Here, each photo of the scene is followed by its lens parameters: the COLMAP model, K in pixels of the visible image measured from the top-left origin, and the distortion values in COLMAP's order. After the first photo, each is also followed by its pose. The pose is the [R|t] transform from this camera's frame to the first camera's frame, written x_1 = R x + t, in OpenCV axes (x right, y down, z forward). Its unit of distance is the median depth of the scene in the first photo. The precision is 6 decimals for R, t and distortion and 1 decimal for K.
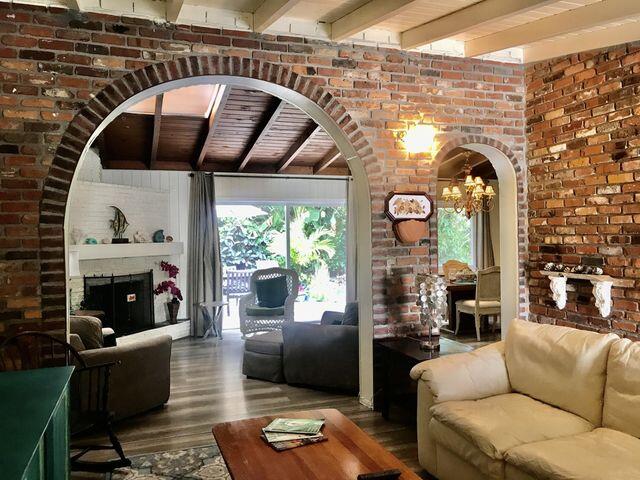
lens RADIAL K [[528.1, 0, 319.3], [0, 528.1, 232.9], [0, 0, 1]] dist [0.024670, -0.022861]
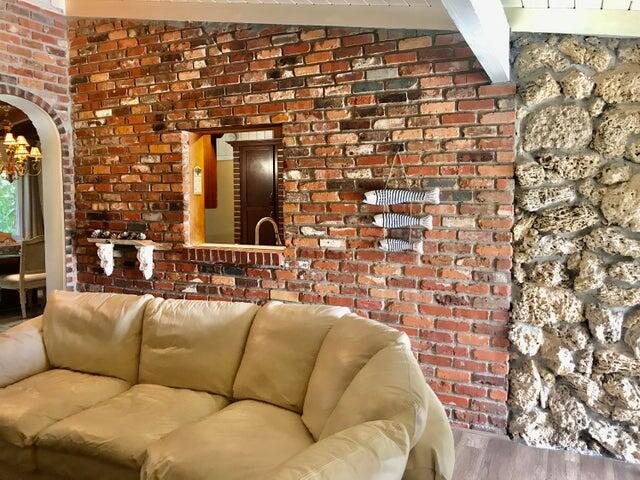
lens RADIAL K [[528.1, 0, 320.6], [0, 528.1, 234.6], [0, 0, 1]] dist [0.024670, -0.022861]
pose [[0.705330, -0.031640, 0.708173, 0.030213], [-0.012539, 0.998290, 0.057091, 0.003926], [-0.708768, -0.049147, 0.703727, 0.012394]]
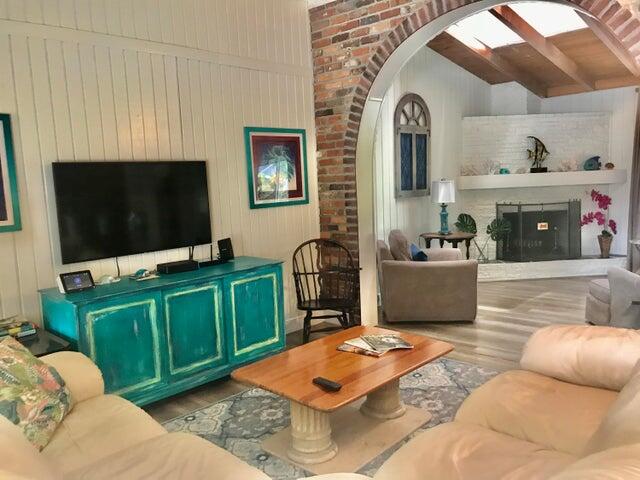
lens RADIAL K [[528.1, 0, 318.1], [0, 528.1, 237.4], [0, 0, 1]] dist [0.024670, -0.022861]
pose [[0.453716, 0.093855, -0.886190, 0.587032], [0.040650, 0.991224, 0.125791, -0.003519], [0.890219, -0.093097, 0.445919, 0.260975]]
